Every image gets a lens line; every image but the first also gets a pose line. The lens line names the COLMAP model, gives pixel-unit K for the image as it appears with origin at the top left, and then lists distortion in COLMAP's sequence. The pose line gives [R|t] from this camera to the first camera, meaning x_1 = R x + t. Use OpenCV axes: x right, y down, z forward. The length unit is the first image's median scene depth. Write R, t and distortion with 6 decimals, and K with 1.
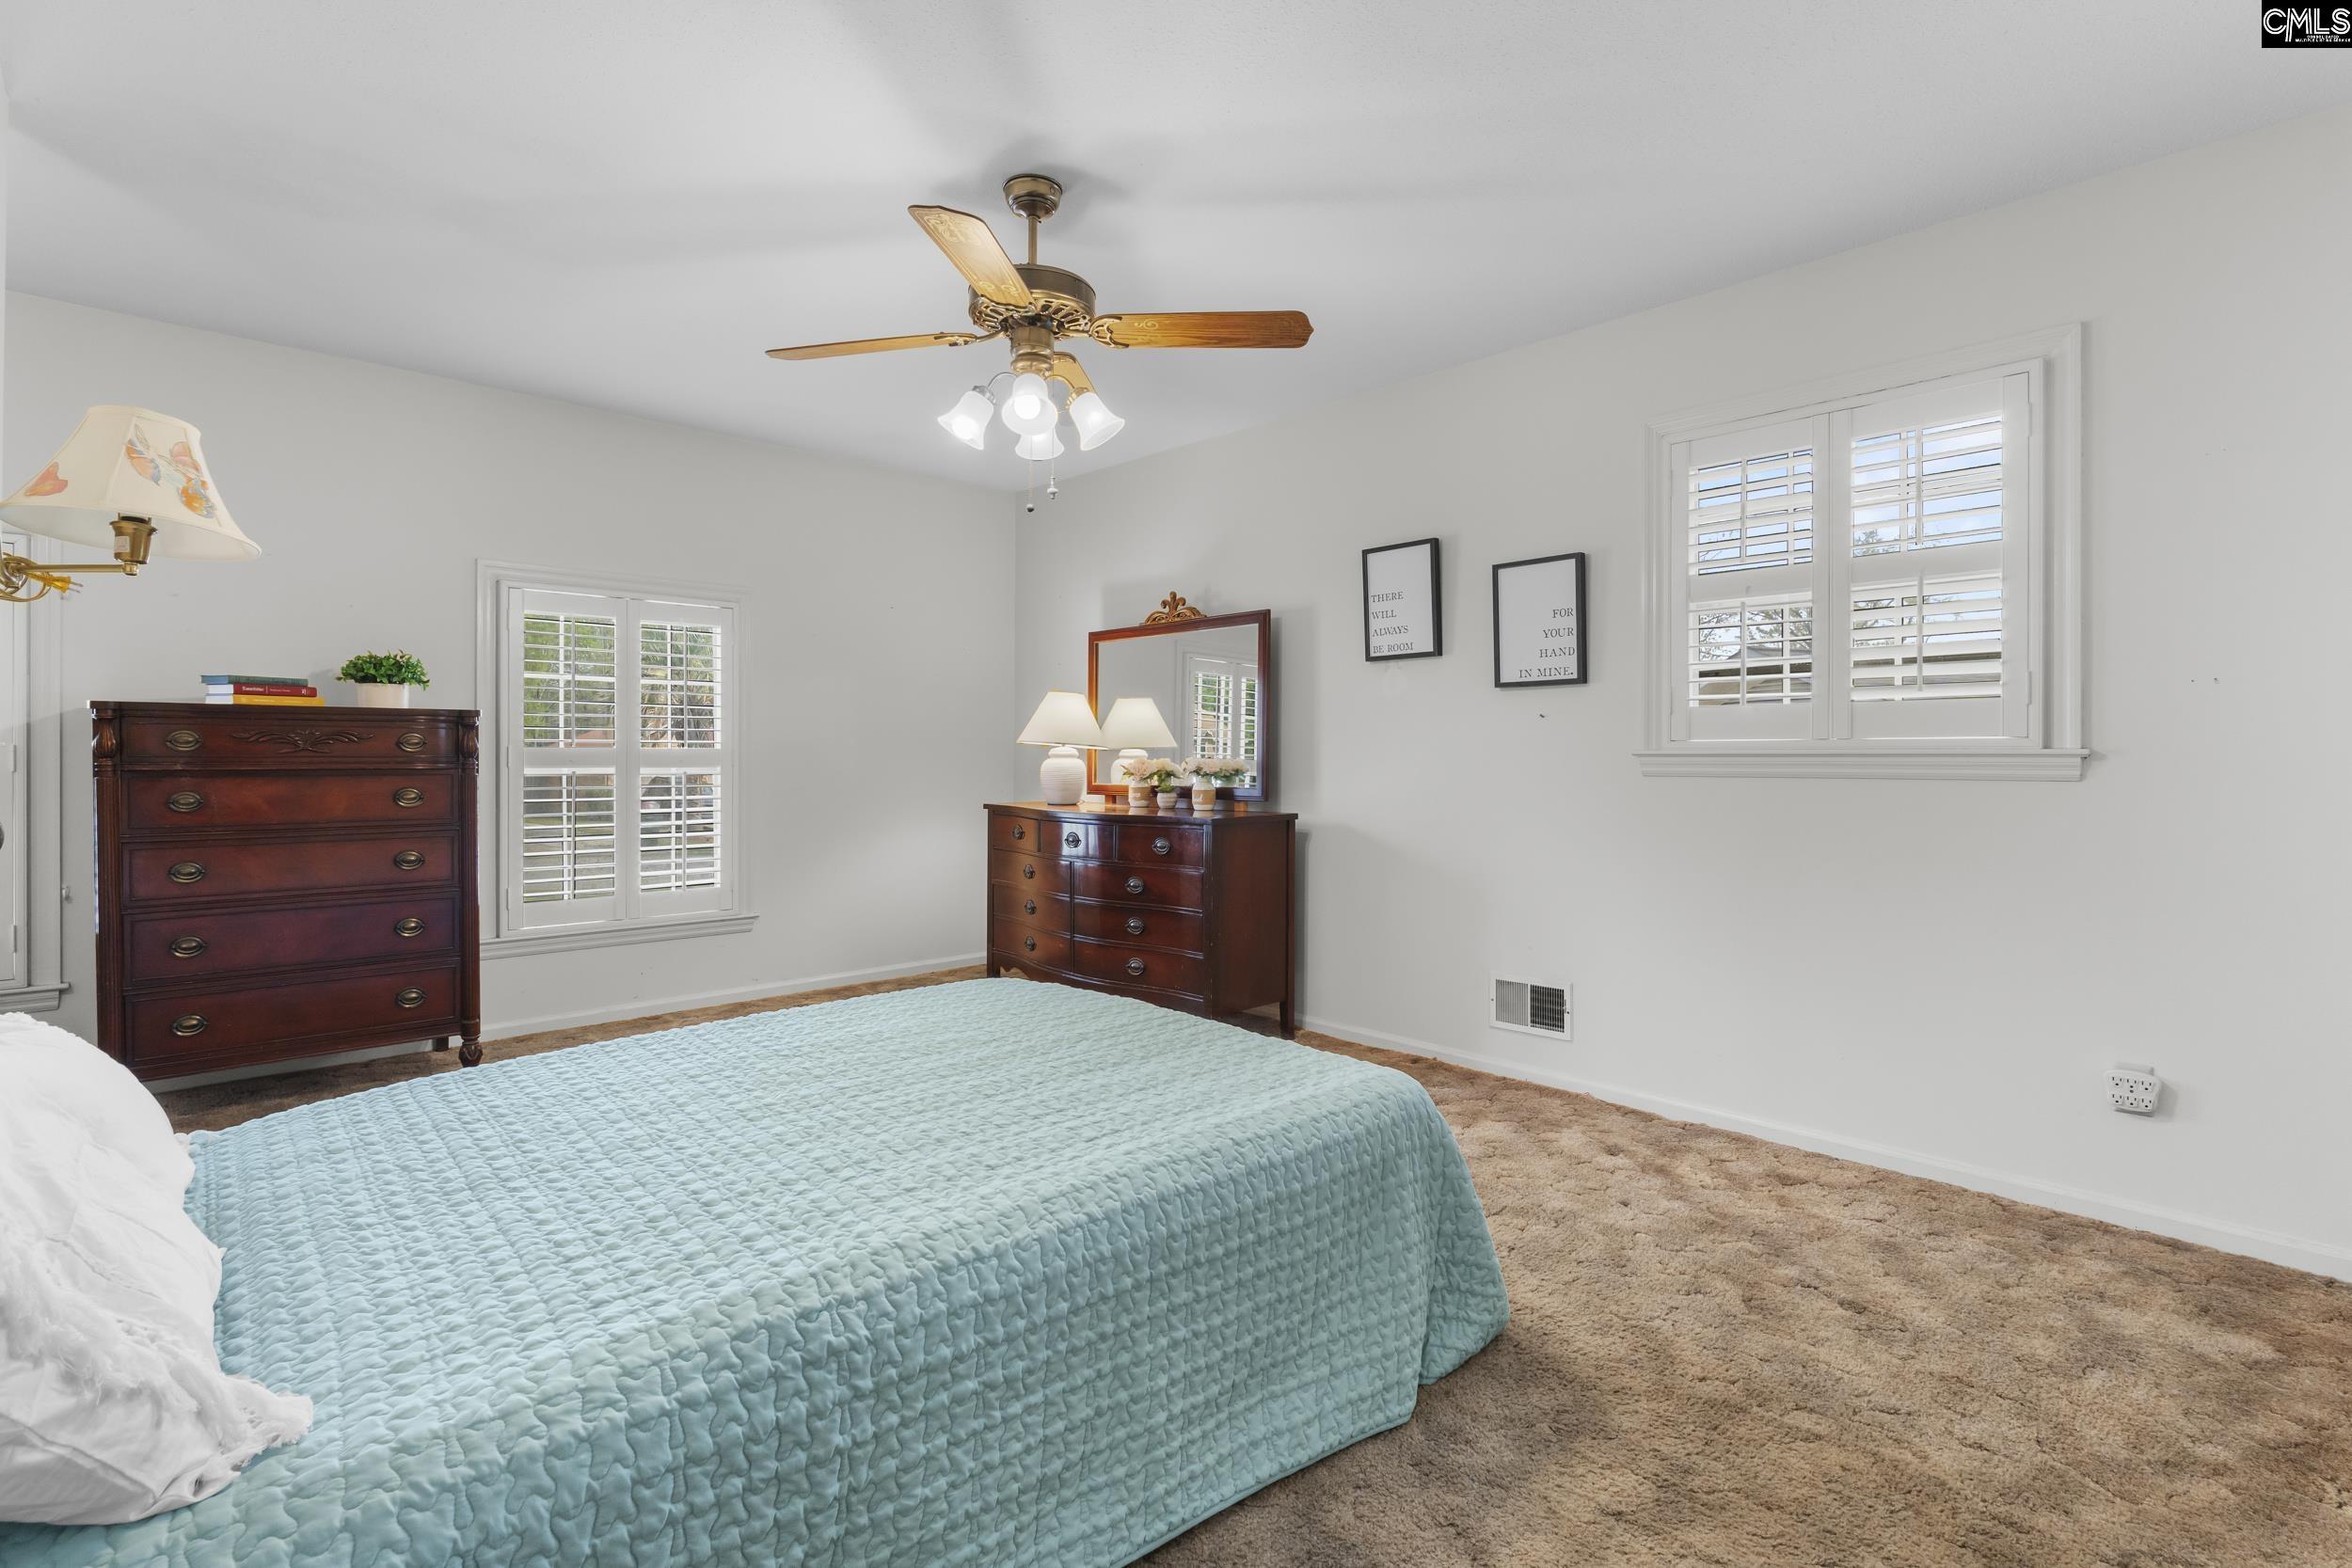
lens RADIAL K [[1086.5, 0, 1181.6], [0, 1086.5, 770.8], [0, 0, 1]] dist [-0.005756, -0.000387]
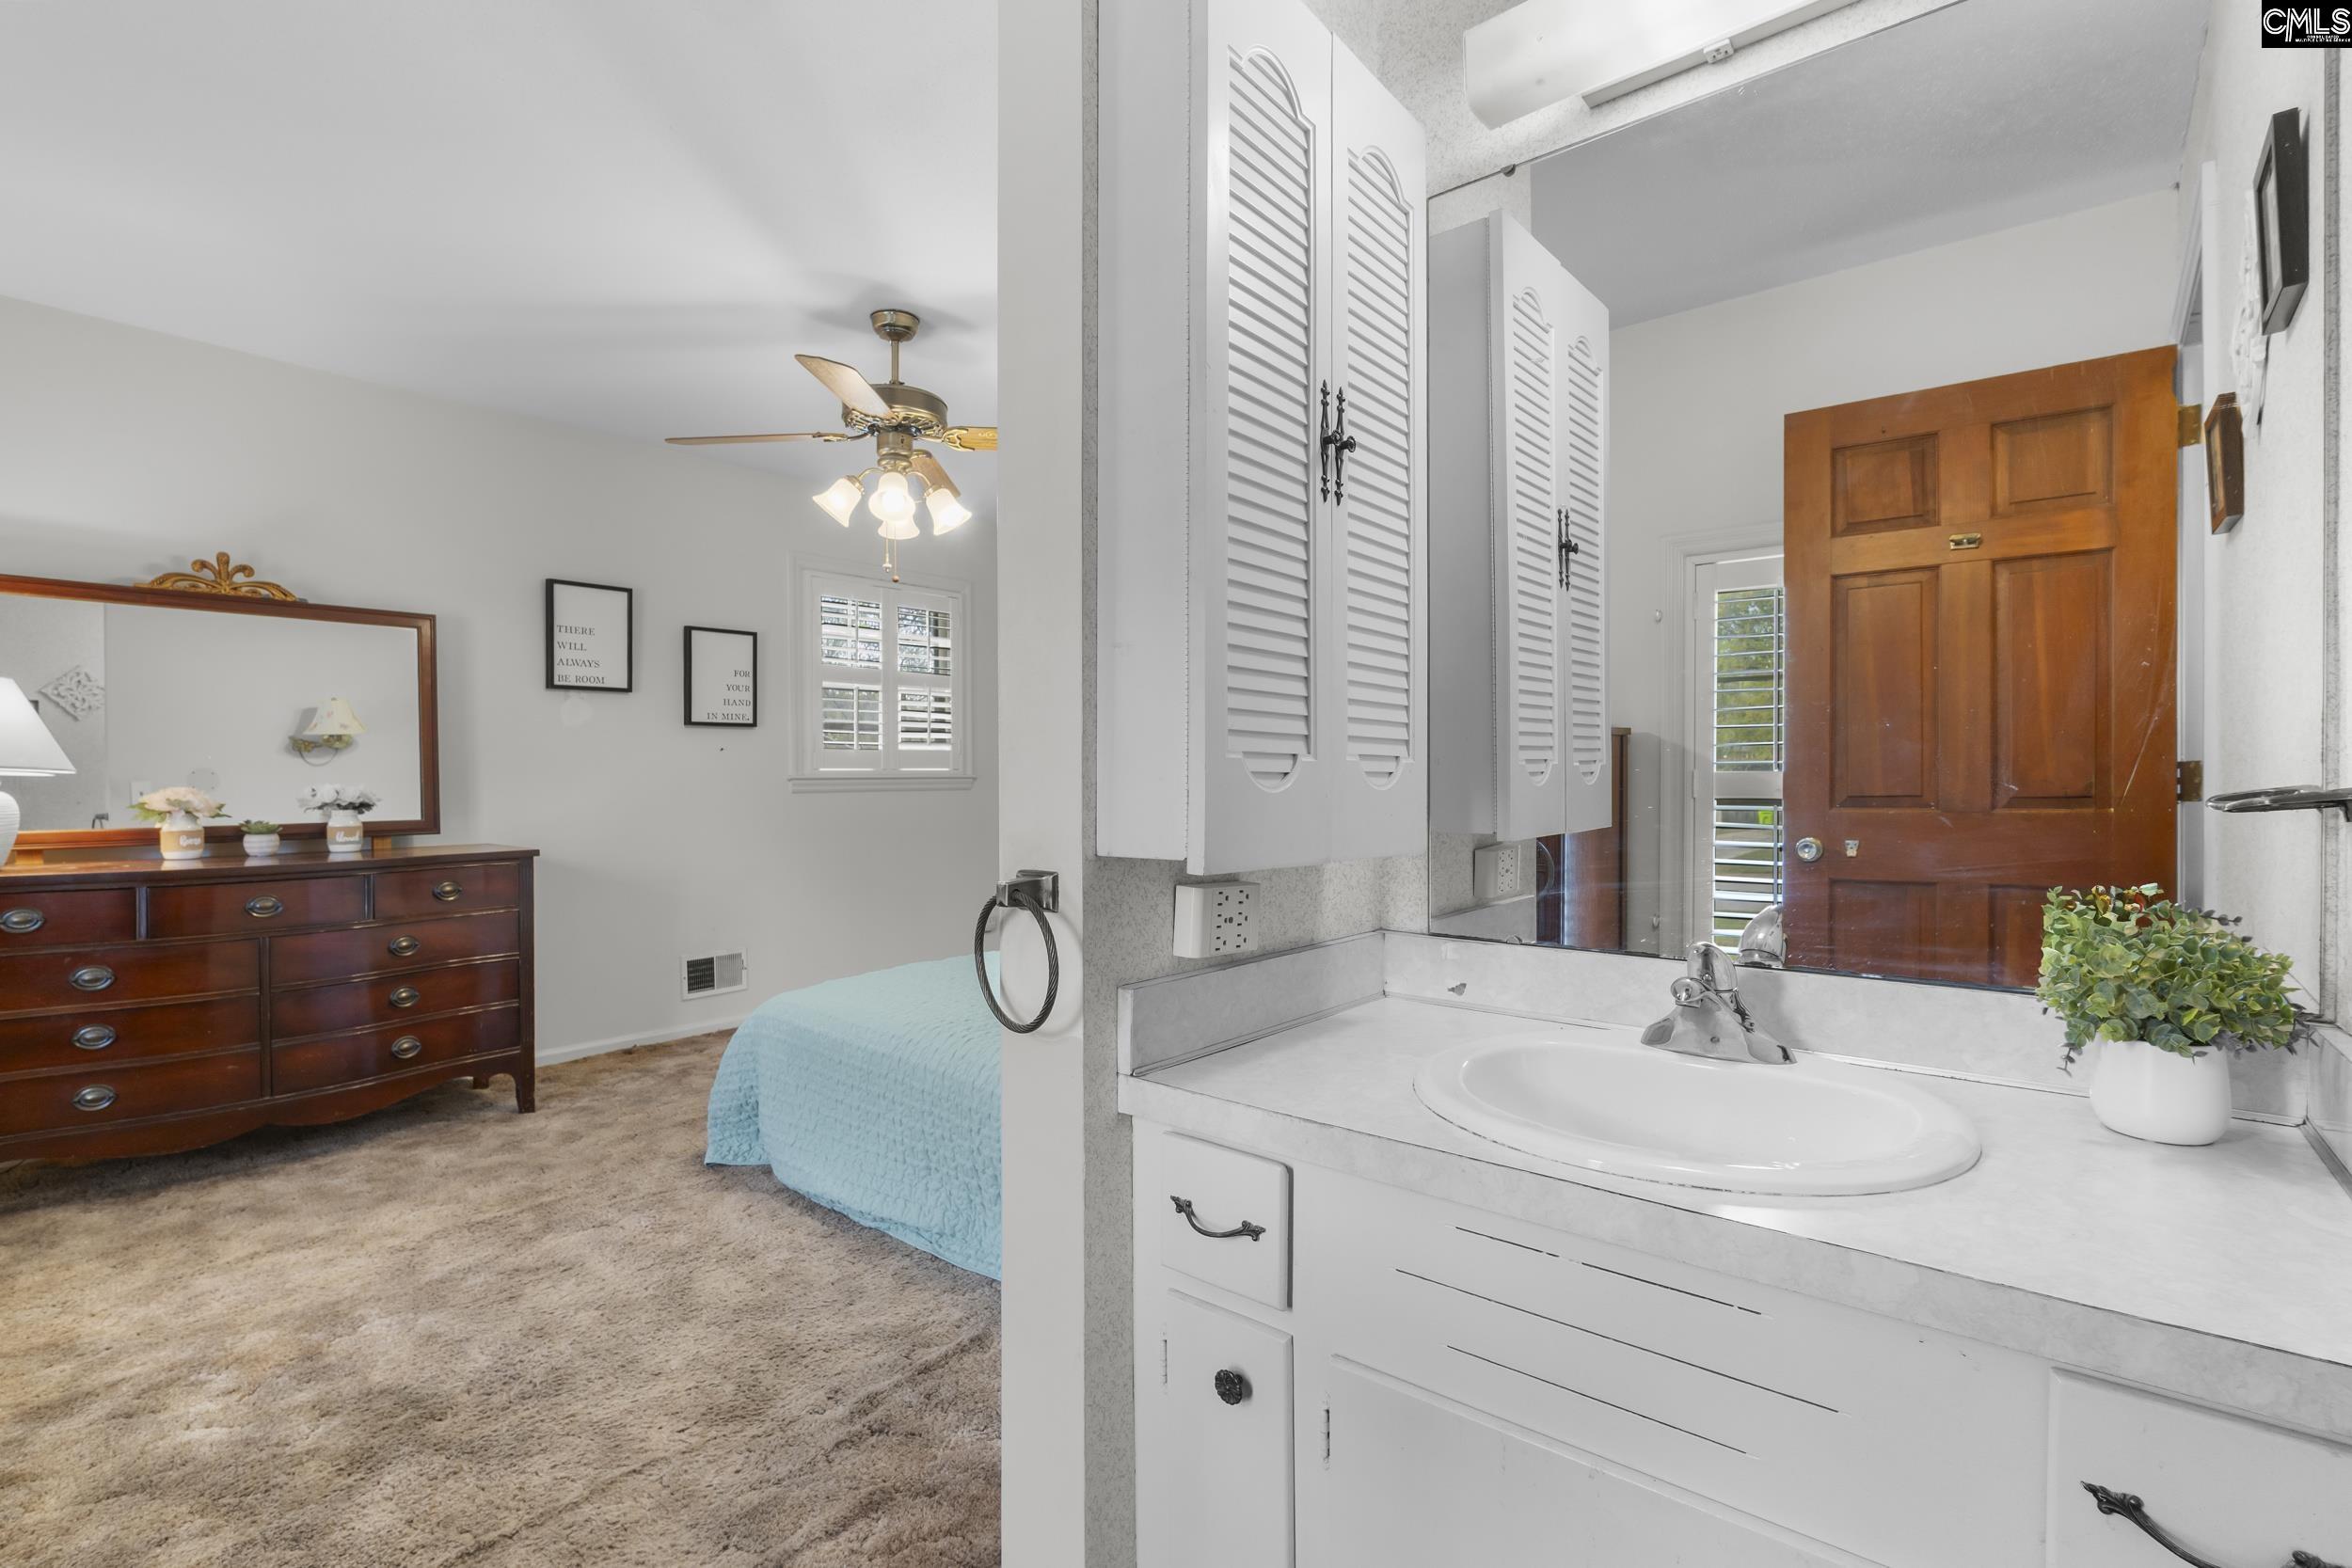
lens RADIAL K [[1086.5, 0, 1178.6], [0, 1086.5, 777.4], [0, 0, 1]] dist [-0.005756, -0.000387]
pose [[-0.105067, -0.015718, 0.994341, -0.919175], [0.000482, 0.999874, 0.015856, -0.033214], [-0.994465, 0.002145, -0.105046, 0.527917]]
